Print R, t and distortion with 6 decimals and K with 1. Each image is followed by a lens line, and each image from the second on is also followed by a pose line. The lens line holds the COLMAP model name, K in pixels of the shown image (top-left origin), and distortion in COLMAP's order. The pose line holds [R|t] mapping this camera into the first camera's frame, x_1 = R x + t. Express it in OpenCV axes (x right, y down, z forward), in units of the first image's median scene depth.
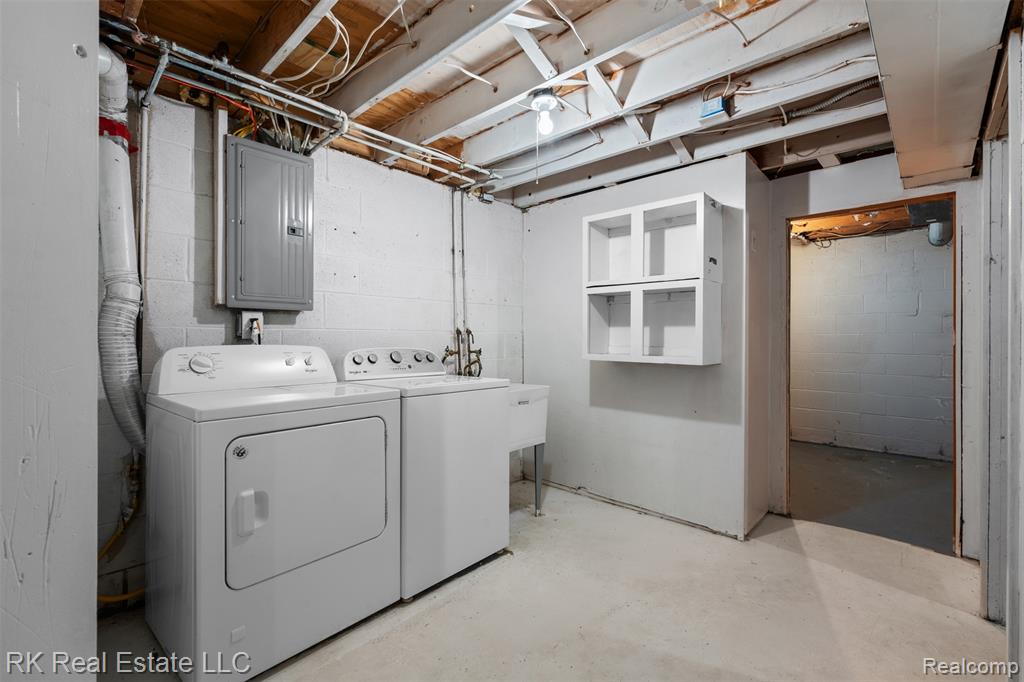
lens RADIAL K [[462.1, 0, 506.6], [0, 462.1, 340.5], [0, 0, 1]] dist [-0.005378, 0.001439]
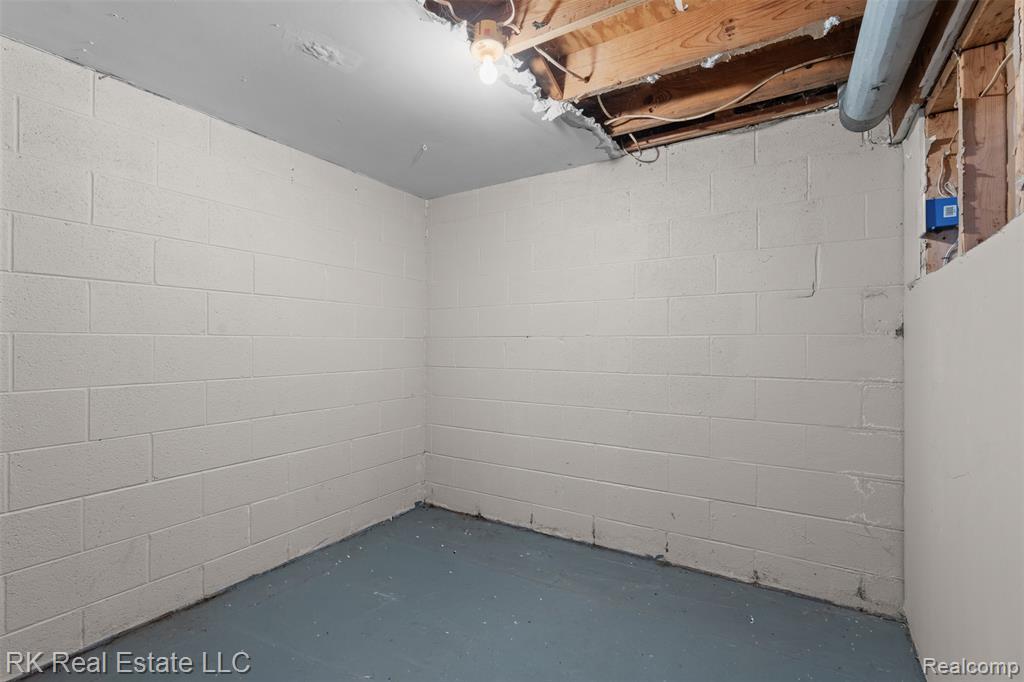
lens RADIAL K [[462.1, 0, 516.2], [0, 462.1, 340.8], [0, 0, 1]] dist [-0.005378, 0.001439]
pose [[0.978853, -0.000161, 0.204564, 0.477897], [0.000957, 0.999992, -0.003796, -0.007257], [-0.204561, 0.003911, 0.978846, 0.577630]]
